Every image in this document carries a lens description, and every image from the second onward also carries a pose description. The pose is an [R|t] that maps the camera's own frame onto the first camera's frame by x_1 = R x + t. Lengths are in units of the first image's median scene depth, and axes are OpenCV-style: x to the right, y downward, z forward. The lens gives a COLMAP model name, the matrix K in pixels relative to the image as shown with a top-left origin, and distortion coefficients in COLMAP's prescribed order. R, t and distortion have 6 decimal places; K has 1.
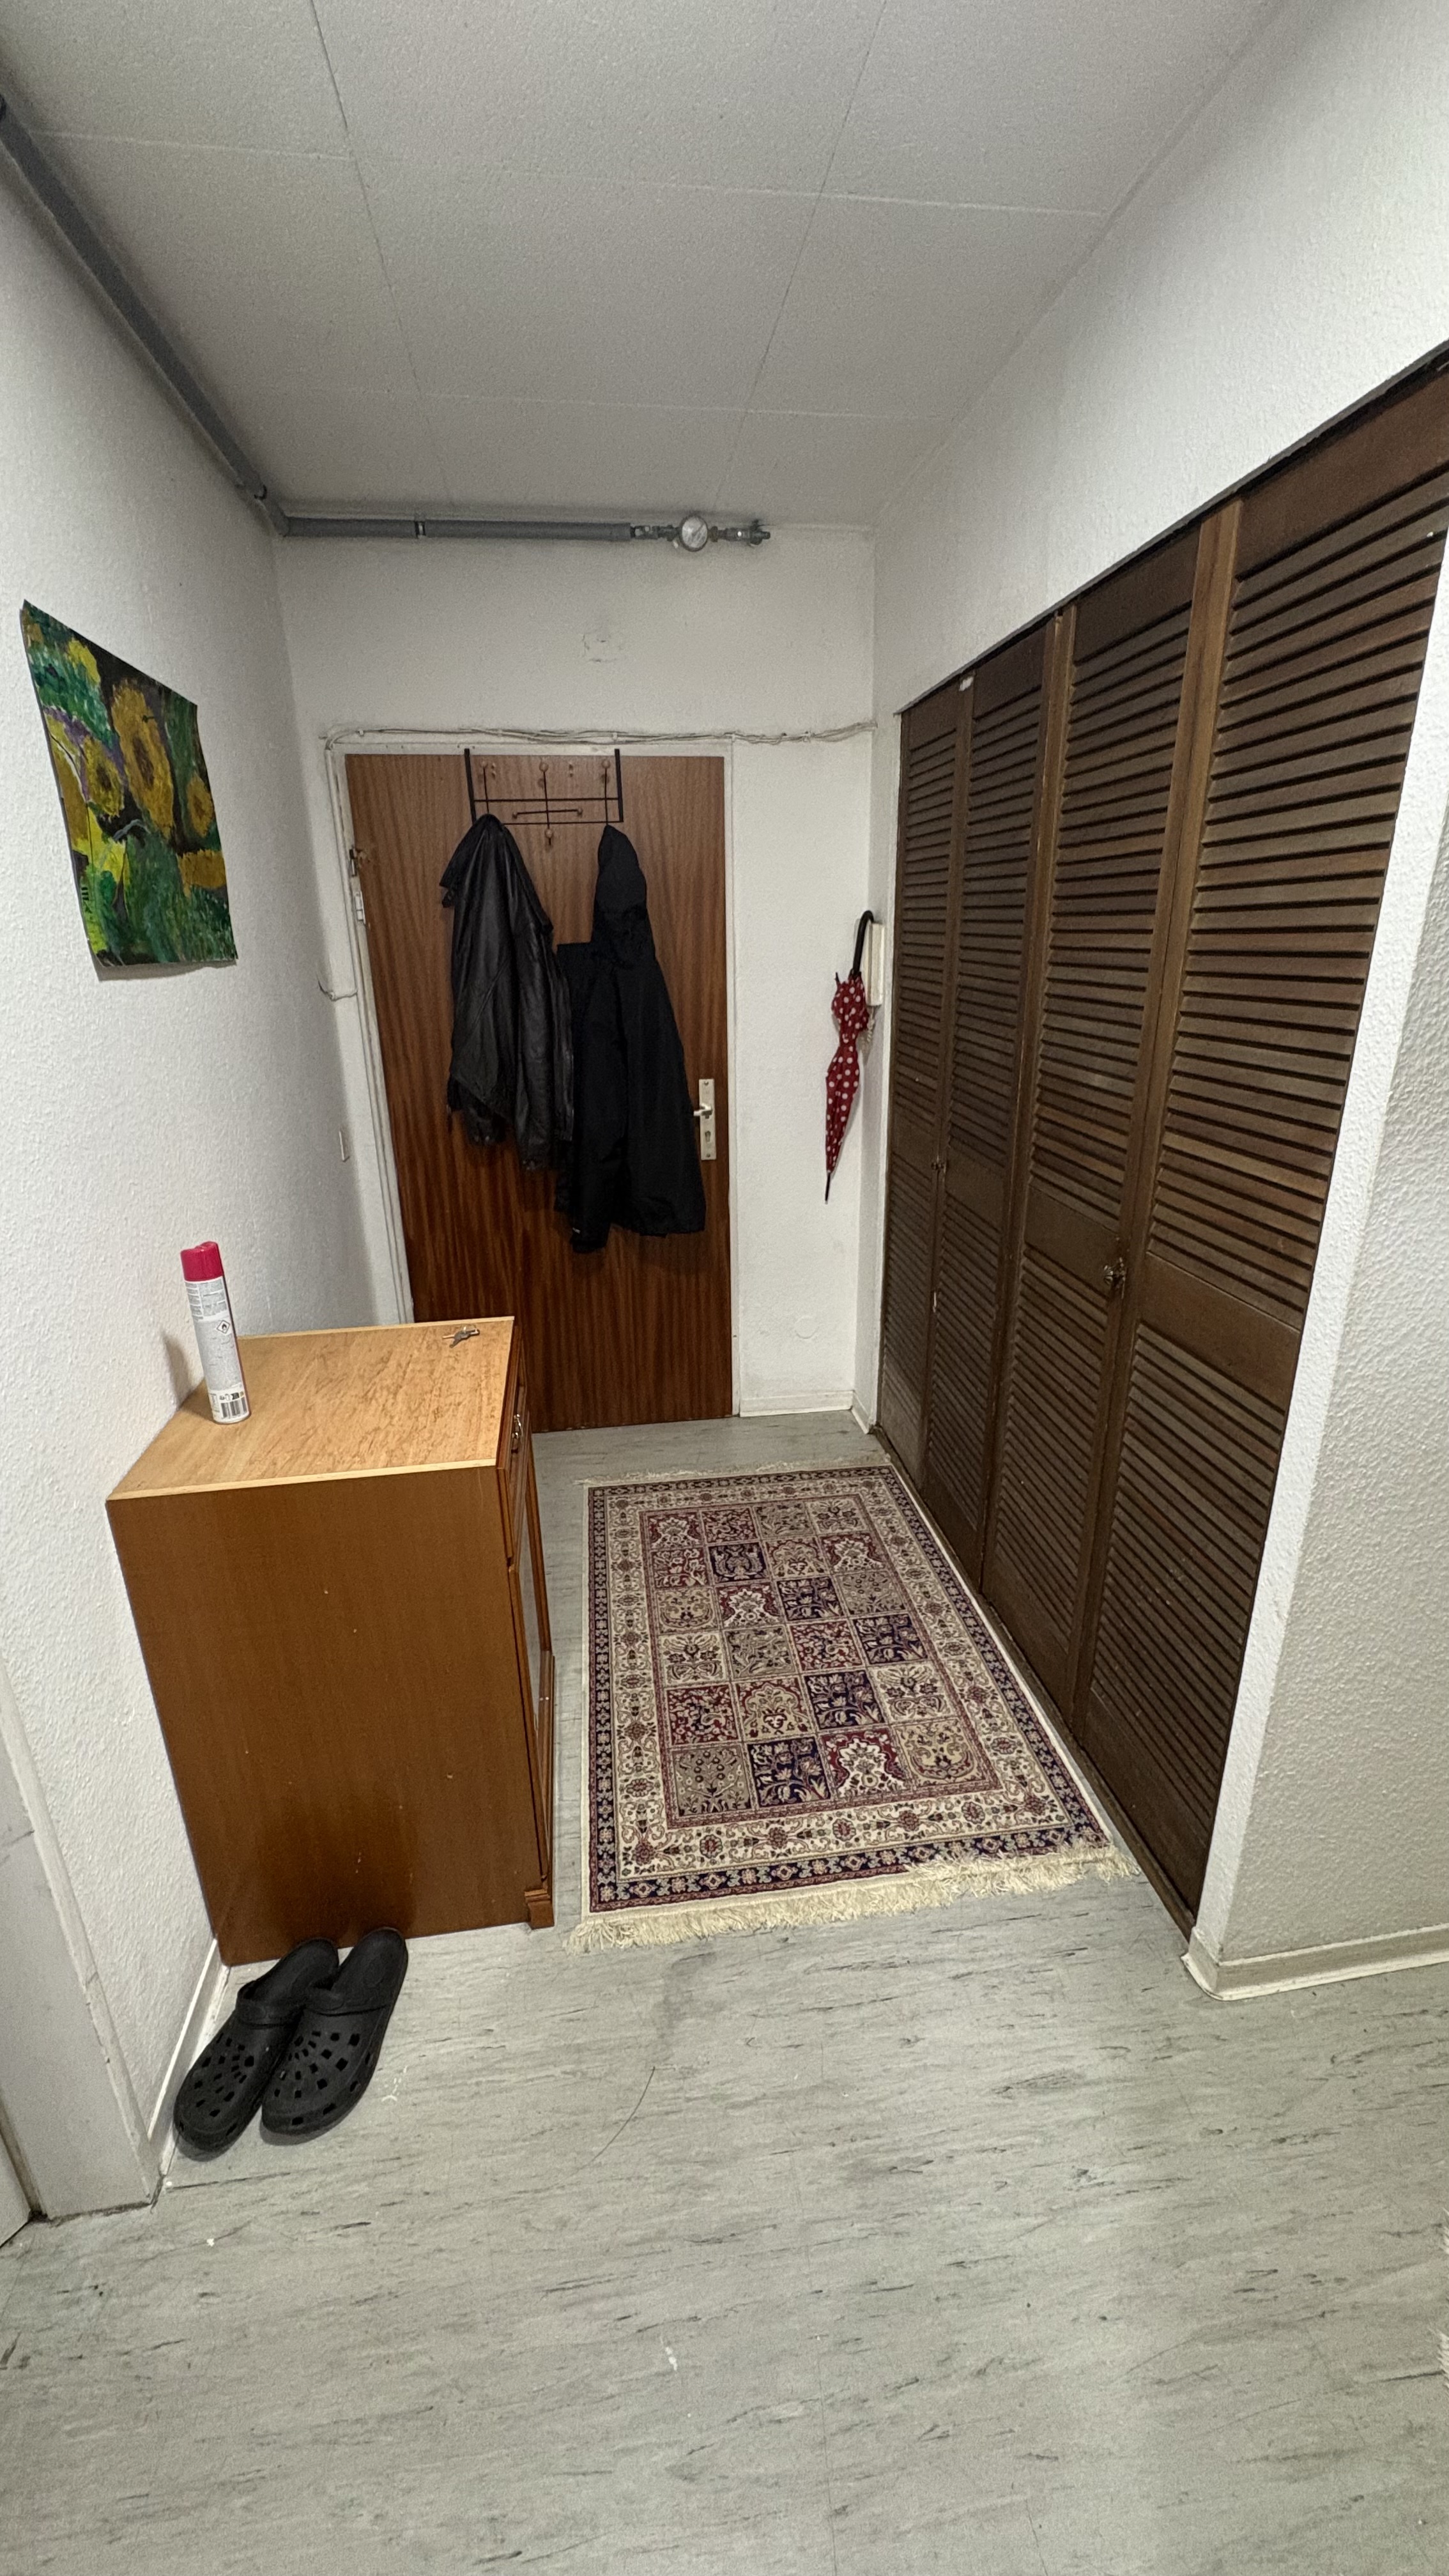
lens RADIAL K [[1026.1, 0, 725.5], [0, 1026.1, 1289.3], [0, 0, 1]] dist [-0.000831, 0.000040]
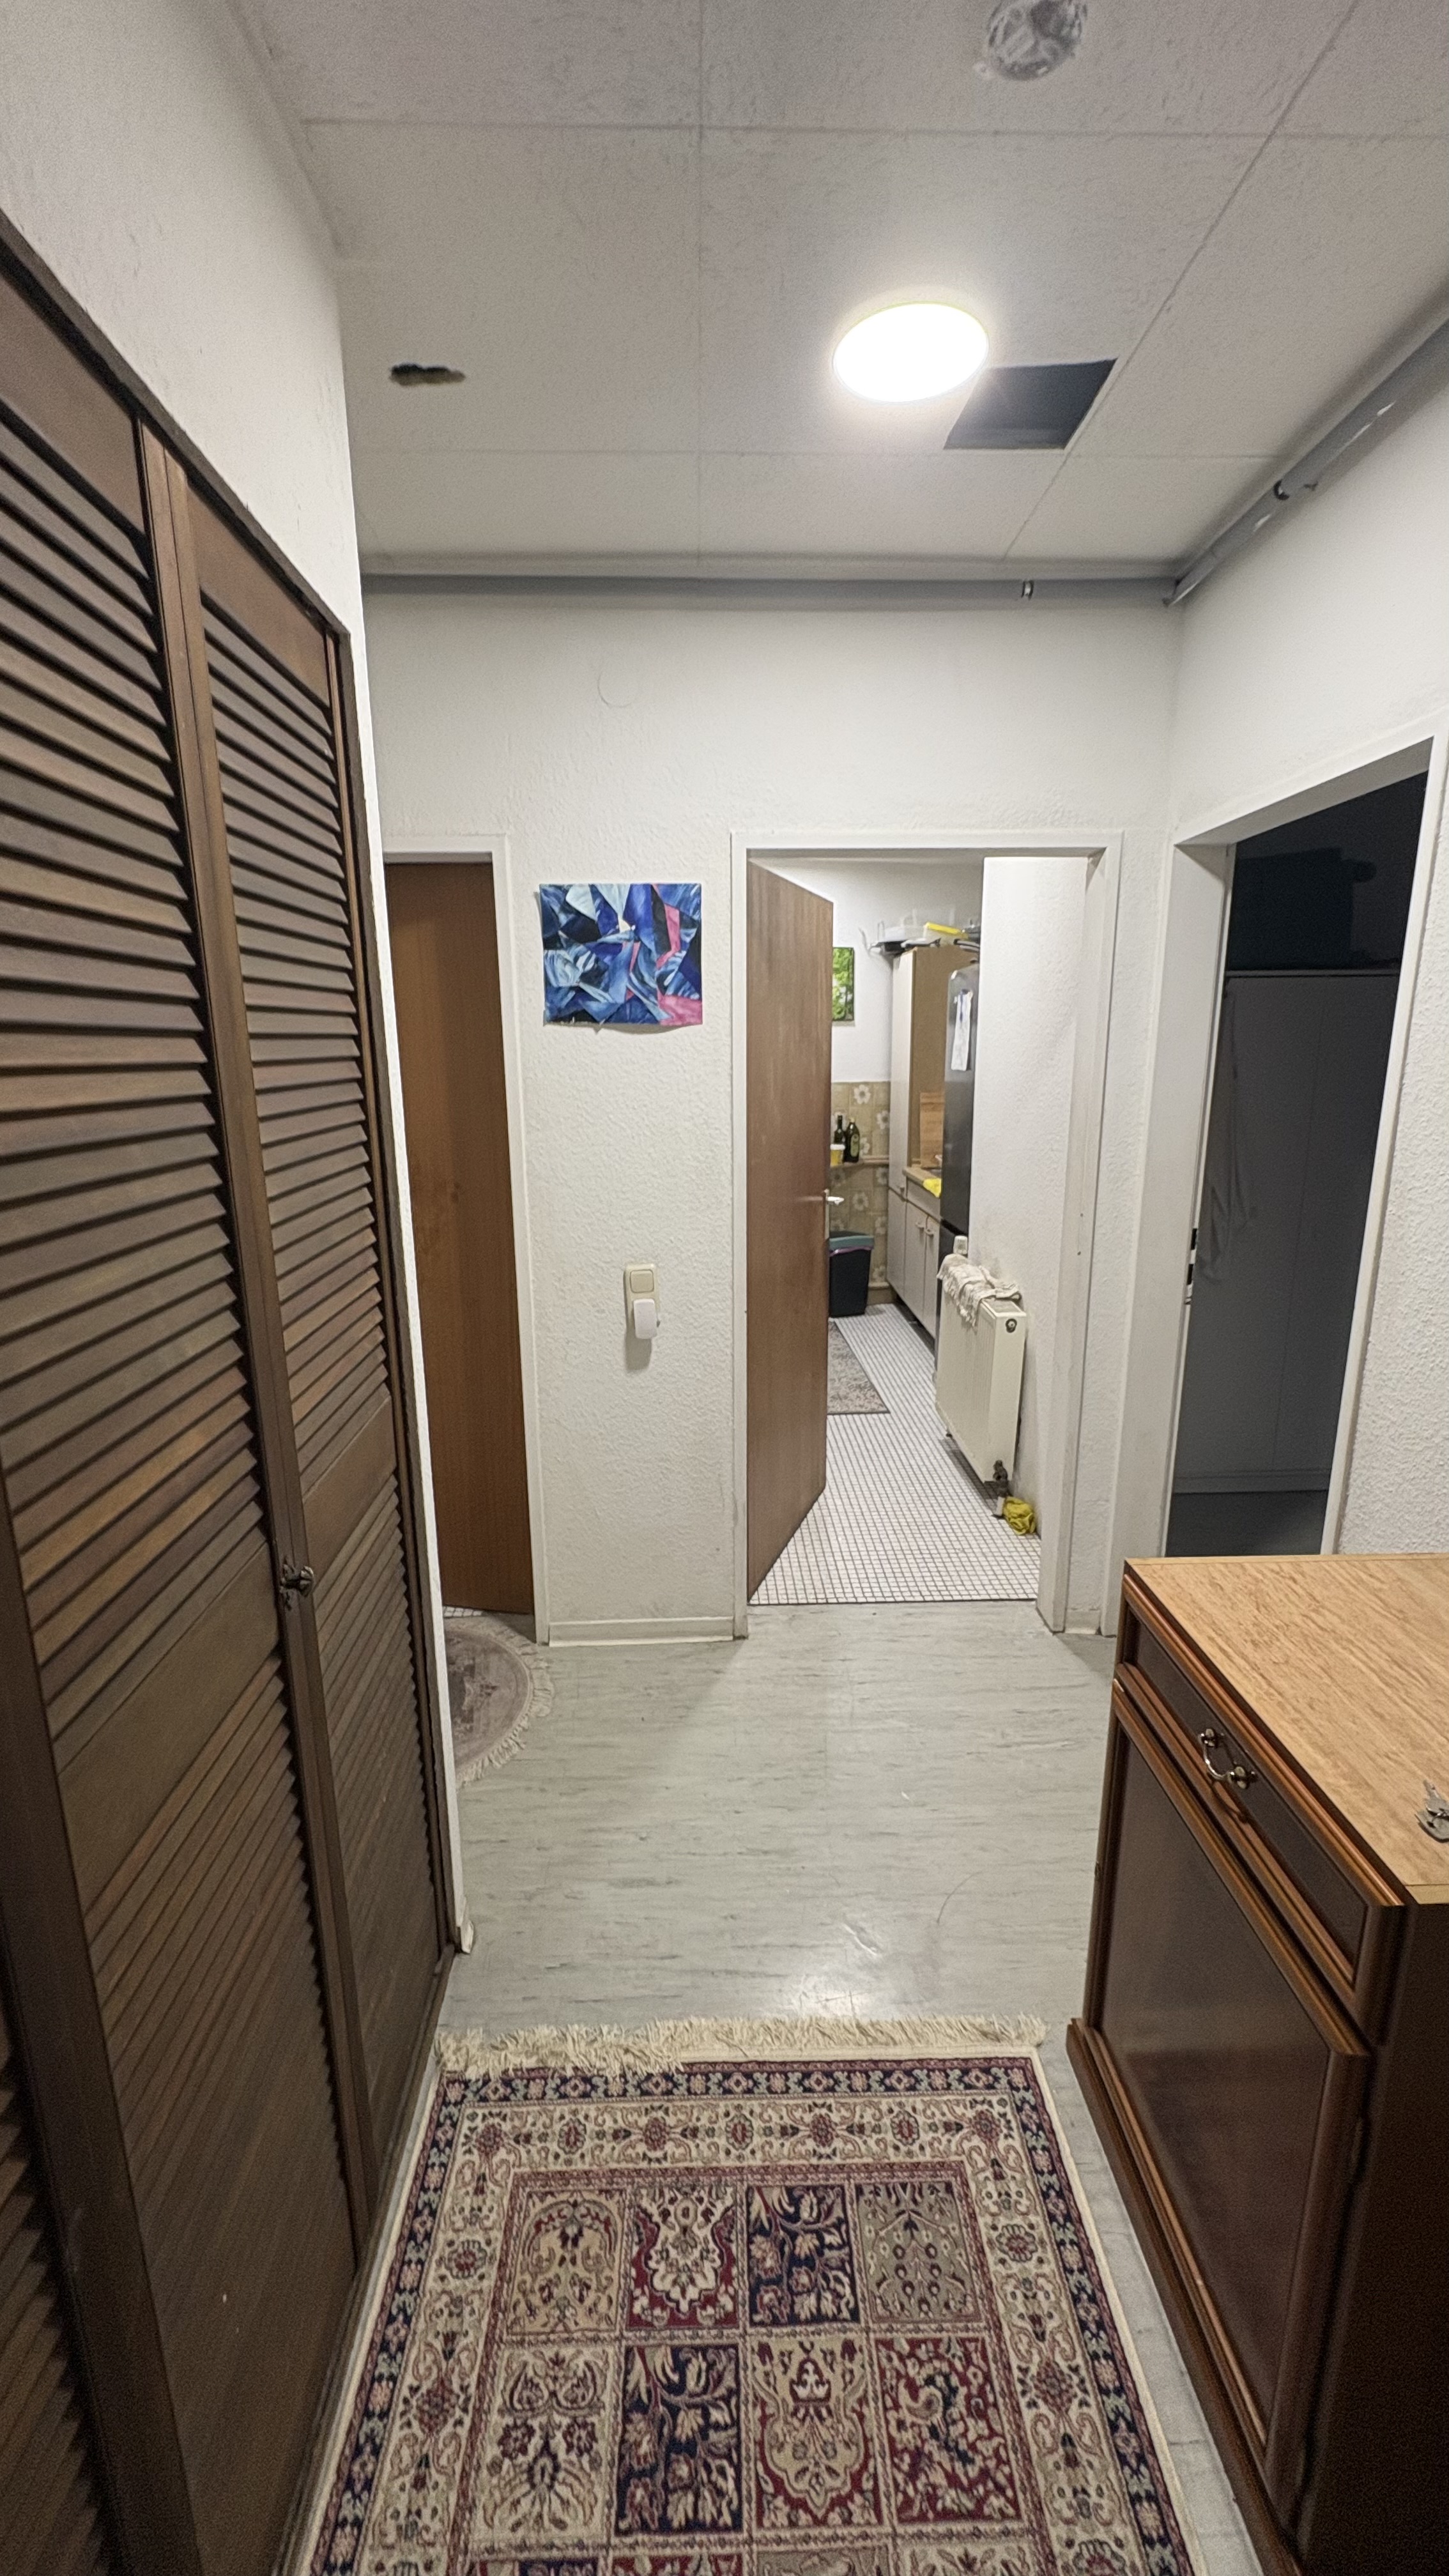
lens RADIAL K [[1026.1, 0, 727.2], [0, 1026.1, 1298.6], [0, 0, 1]] dist [-0.000831, 0.000040]
pose [[-0.993680, -0.000749, 0.112244, 0.033305], [0.060107, 0.840971, 0.537731, -0.436104], [-0.094797, 0.541080, -0.835611, 1.256789]]
